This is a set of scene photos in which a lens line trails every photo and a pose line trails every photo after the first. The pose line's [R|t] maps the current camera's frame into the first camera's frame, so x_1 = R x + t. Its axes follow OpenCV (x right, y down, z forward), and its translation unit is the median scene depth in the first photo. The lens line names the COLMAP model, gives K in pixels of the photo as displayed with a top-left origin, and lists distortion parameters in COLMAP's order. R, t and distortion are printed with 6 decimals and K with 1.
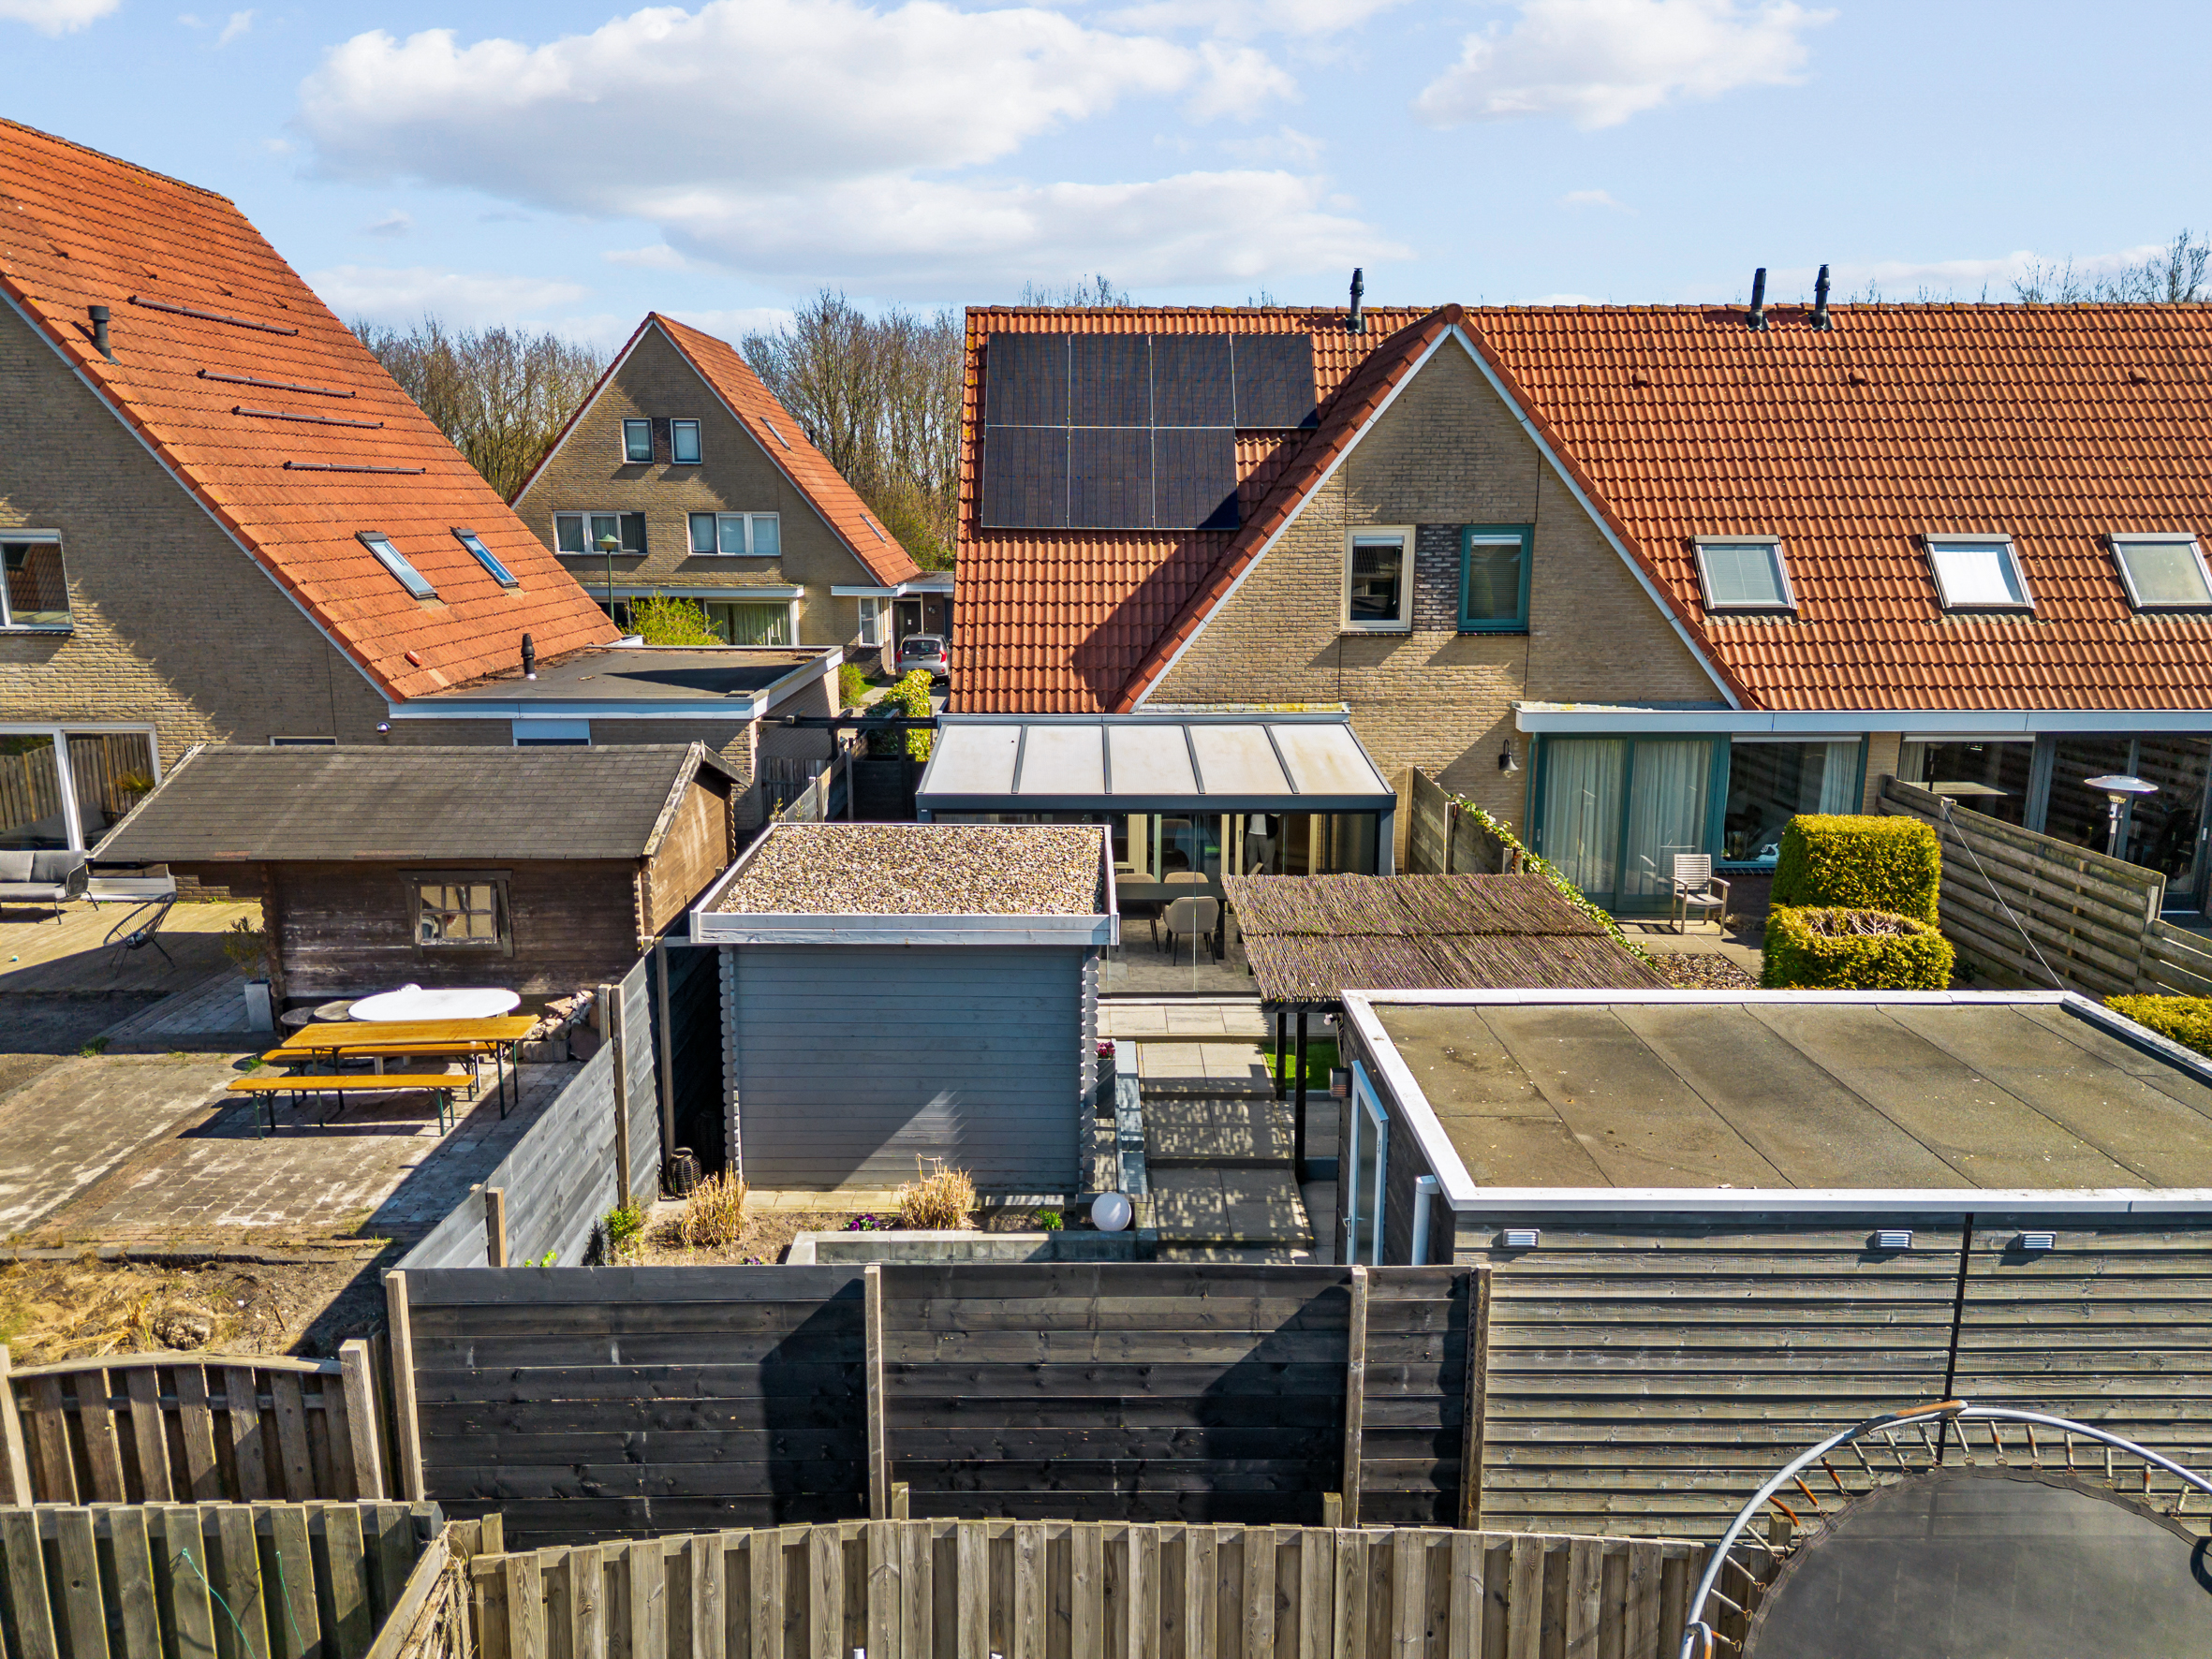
lens RADIAL K [[1555.1, 0, 1103.8], [0, 1555.1, 832.2], [0, 0, 1]] dist [0.068120, -0.059860]
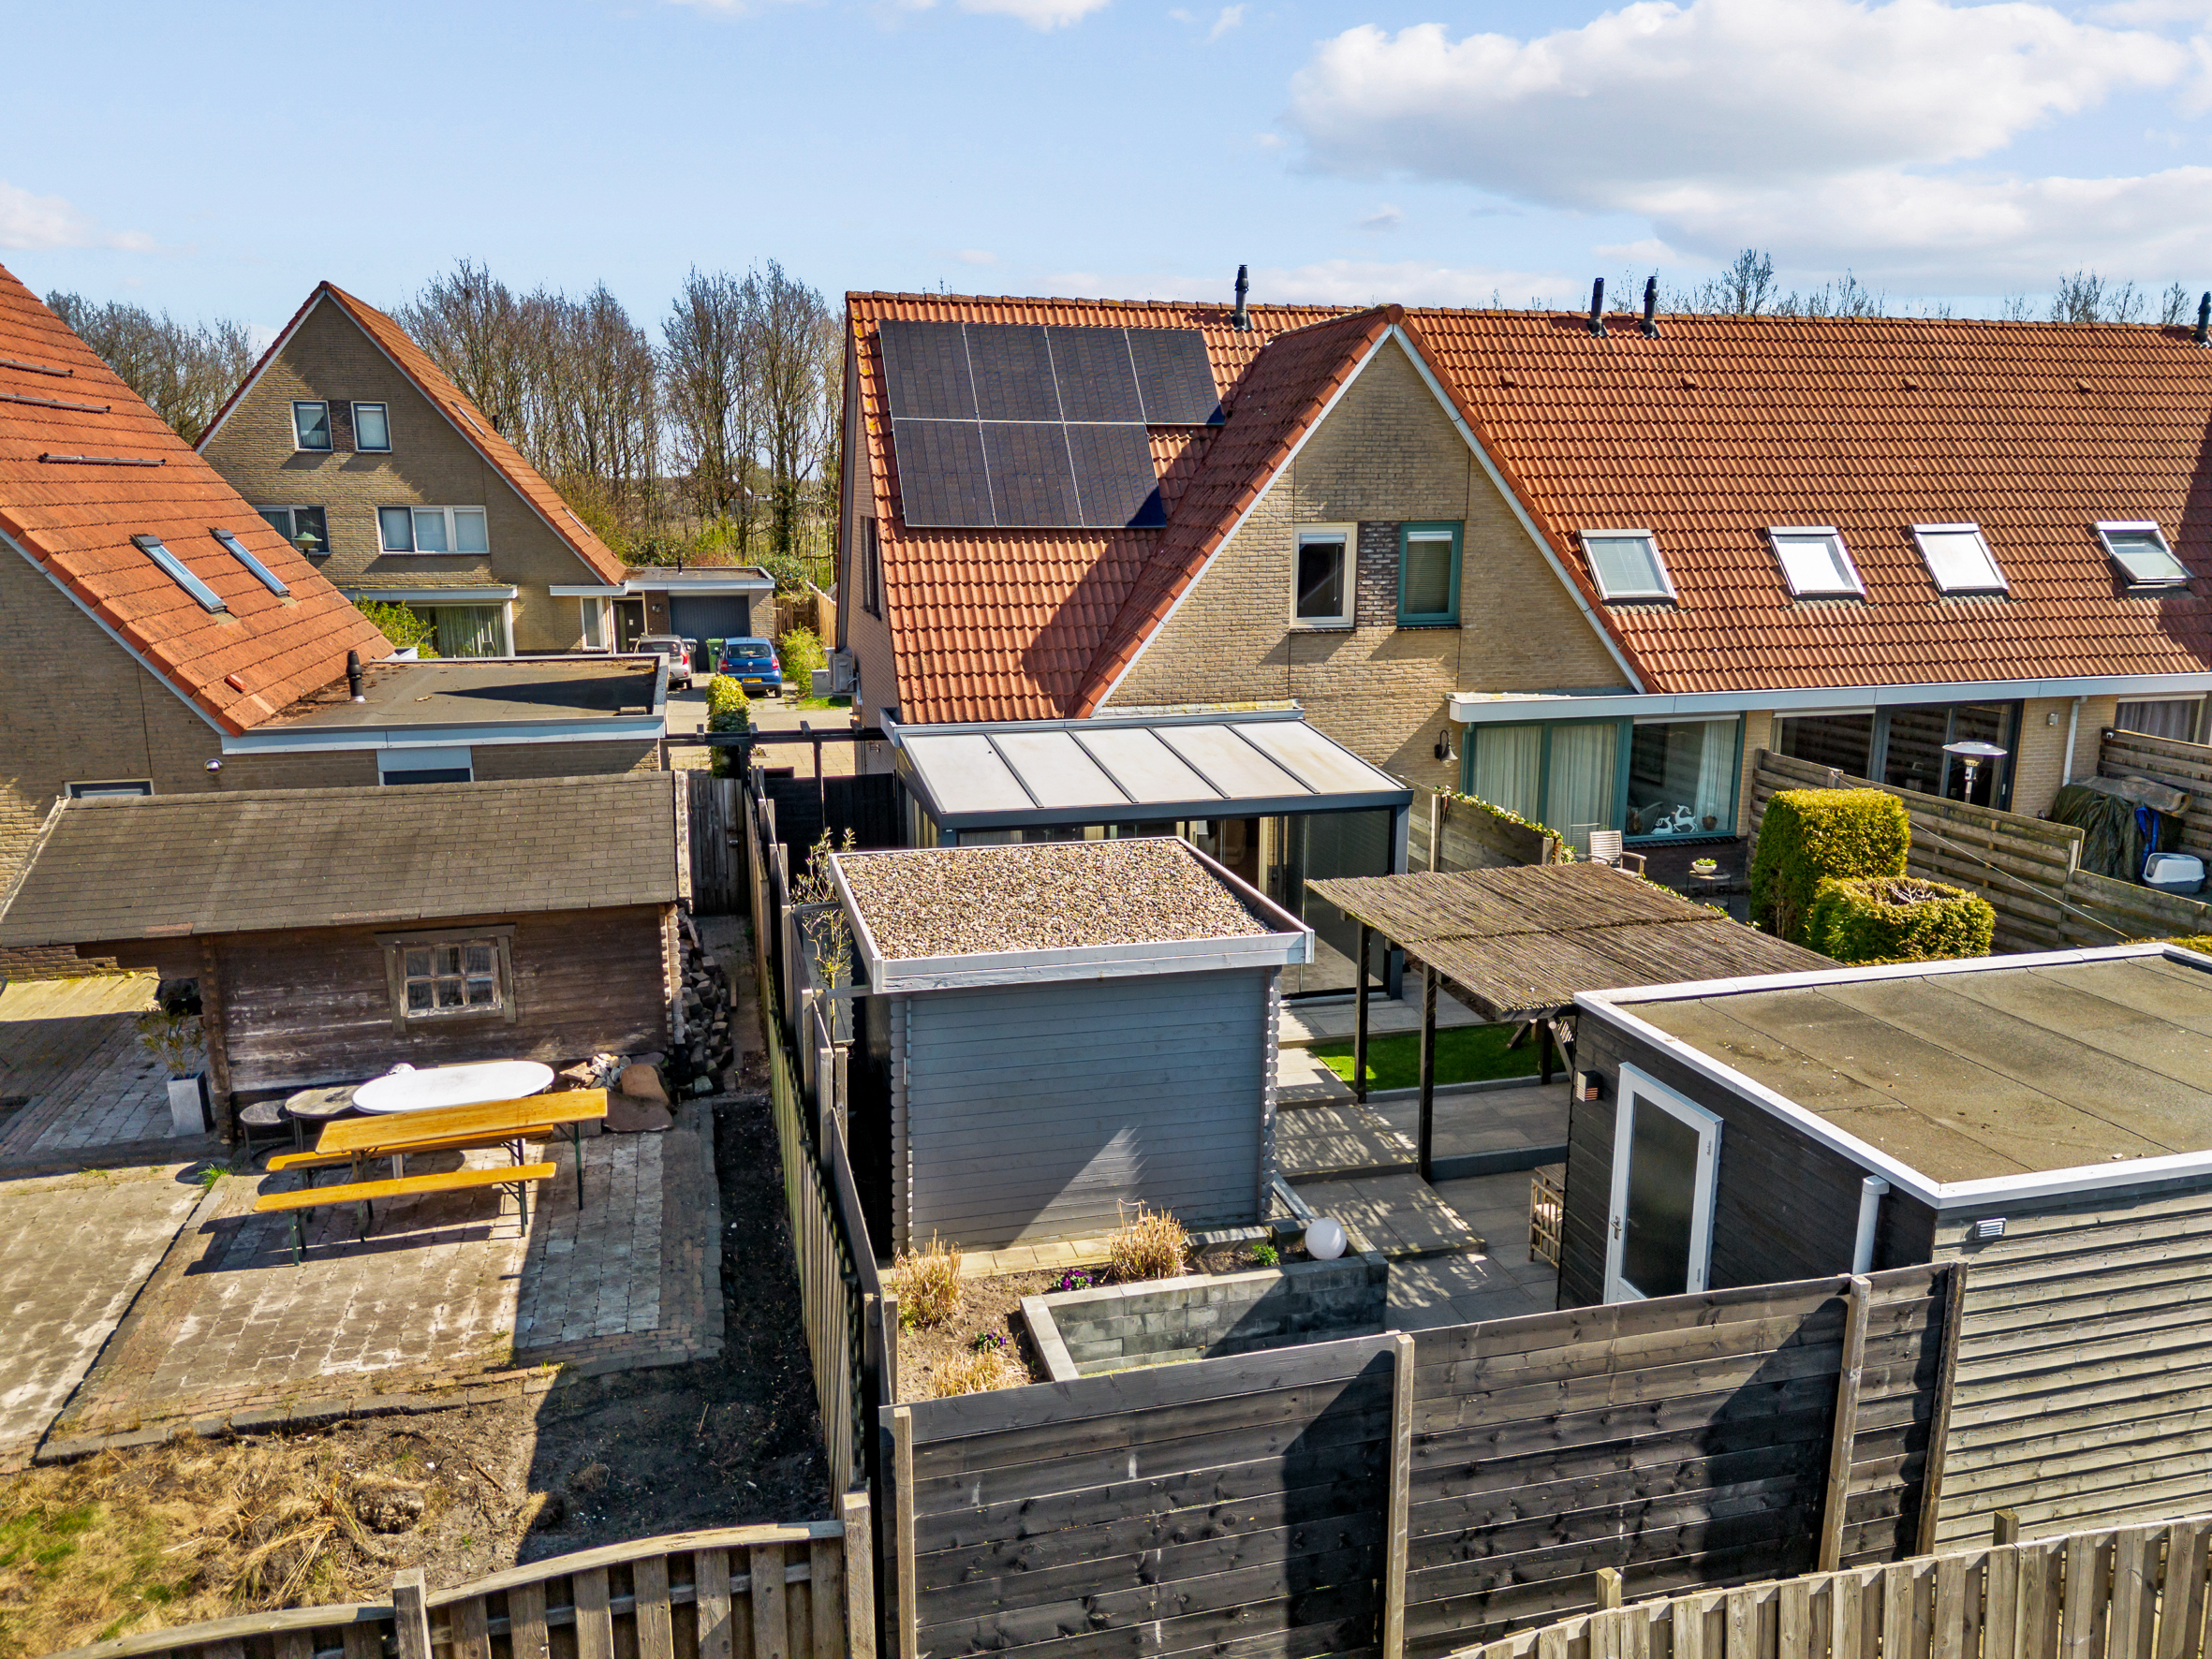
lens RADIAL K [[1555.1, 0, 1104.0], [0, 1555.1, 833.2], [0, 0, 1]] dist [0.068120, -0.059860]
pose [[0.970013, -0.054022, 0.236974, -0.259372], [0.052388, 0.998540, 0.013194, -0.020845], [-0.237341, -0.000383, 0.971426, 0.067517]]
